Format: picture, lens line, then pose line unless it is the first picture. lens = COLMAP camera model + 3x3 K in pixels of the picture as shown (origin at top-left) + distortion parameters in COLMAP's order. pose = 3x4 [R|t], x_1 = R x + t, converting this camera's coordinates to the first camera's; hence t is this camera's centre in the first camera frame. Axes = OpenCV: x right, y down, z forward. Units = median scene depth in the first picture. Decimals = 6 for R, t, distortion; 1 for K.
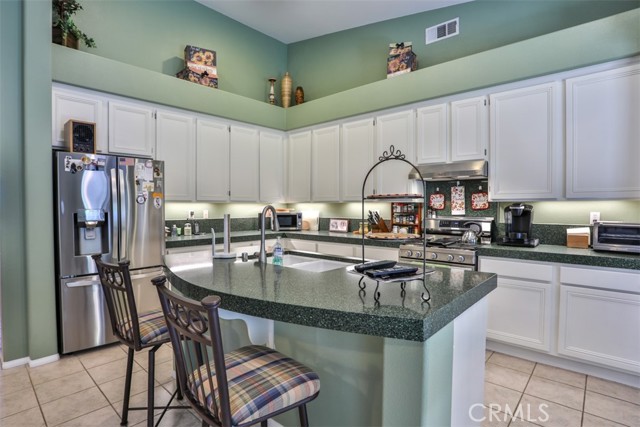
lens RADIAL K [[329.8, 0, 319.4], [0, 329.8, 212.0], [0, 0, 1]] dist [-0.068049, 0.030643]
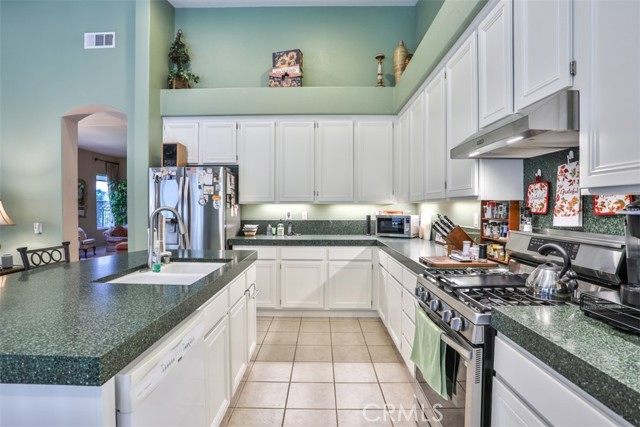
lens RADIAL K [[329.8, 0, 315.9], [0, 329.8, 213.0], [0, 0, 1]] dist [-0.068049, 0.030643]
pose [[0.657856, 0.013556, -0.753022, 0.526149], [-0.014650, 0.999879, 0.005201, -0.007413], [0.753001, 0.007610, 0.657975, 0.454306]]
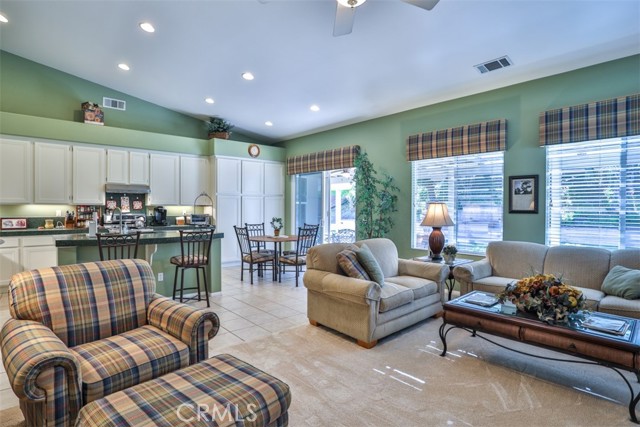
lens RADIAL K [[329.8, 0, 314.2], [0, 329.8, 214.8], [0, 0, 1]] dist [-0.068049, 0.030643]
pose [[0.117545, -0.018612, 0.992893, -1.212591], [0.012979, 0.999768, 0.017205, 0.003901], [-0.992983, 0.010865, 0.117759, -0.238266]]
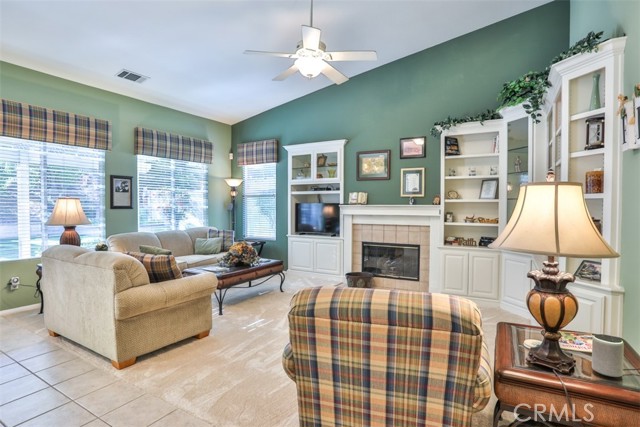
lens RADIAL K [[329.8, 0, 316.8], [0, 329.8, 217.4], [0, 0, 1]] dist [-0.068049, 0.030643]
pose [[-0.981834, 0.005753, -0.189653, -0.496601], [-0.004018, 0.998686, 0.051098, -0.007788], [0.189697, 0.050932, -0.980521, 0.648283]]
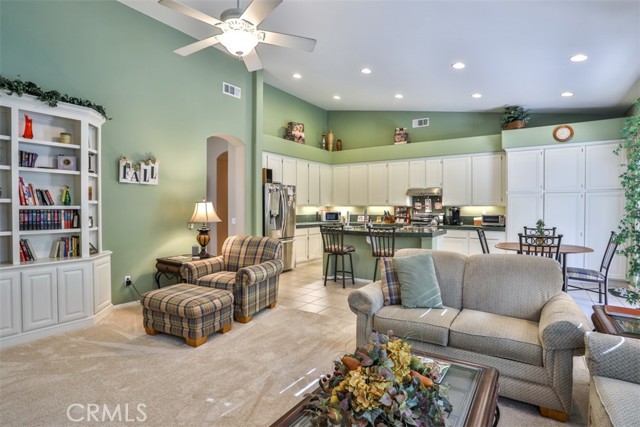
lens RADIAL K [[329.8, 0, 318.3], [0, 329.8, 213.9], [0, 0, 1]] dist [-0.068049, 0.030643]
pose [[0.990192, -0.000367, 0.139716, -0.573031], [0.000356, 1.000000, 0.000104, 0.018846], [-0.139716, -0.000054, 0.990192, -0.996119]]
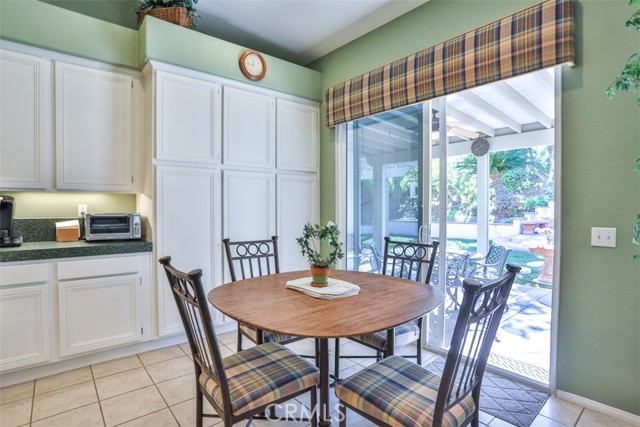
lens RADIAL K [[329.8, 0, 311.6], [0, 329.8, 212.1], [0, 0, 1]] dist [-0.068049, 0.030643]
pose [[0.154590, -0.013206, 0.987890, -0.024447], [0.017169, 0.999796, 0.010678, 0.020188], [-0.987830, 0.015310, 0.154785, 0.095935]]
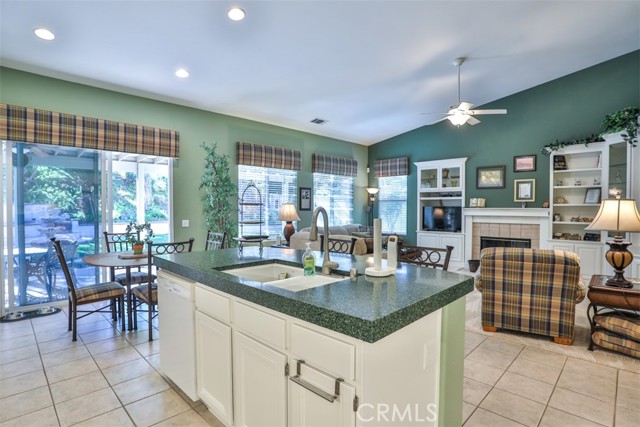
lens RADIAL K [[329.8, 0, 317.6], [0, 329.8, 216.1], [0, 0, 1]] dist [-0.068049, 0.030643]
pose [[-0.998632, -0.002042, 0.052251, -0.123772], [0.000145, 0.999125, 0.041815, -0.020462], [-0.052291, 0.041766, -0.997758, 1.172224]]
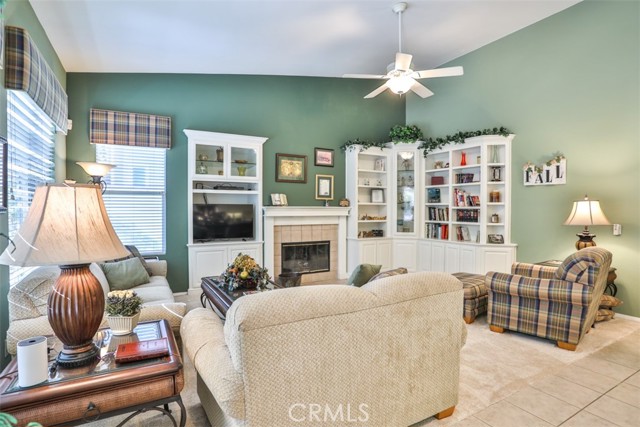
lens RADIAL K [[329.8, 0, 318.3], [0, 329.8, 218.4], [0, 0, 1]] dist [-0.068049, 0.030643]
pose [[-0.342332, 0.029651, -0.939111, 0.377249], [-0.018811, 0.999085, 0.038401, 0.004454], [0.939391, 0.030812, -0.341461, -0.118211]]
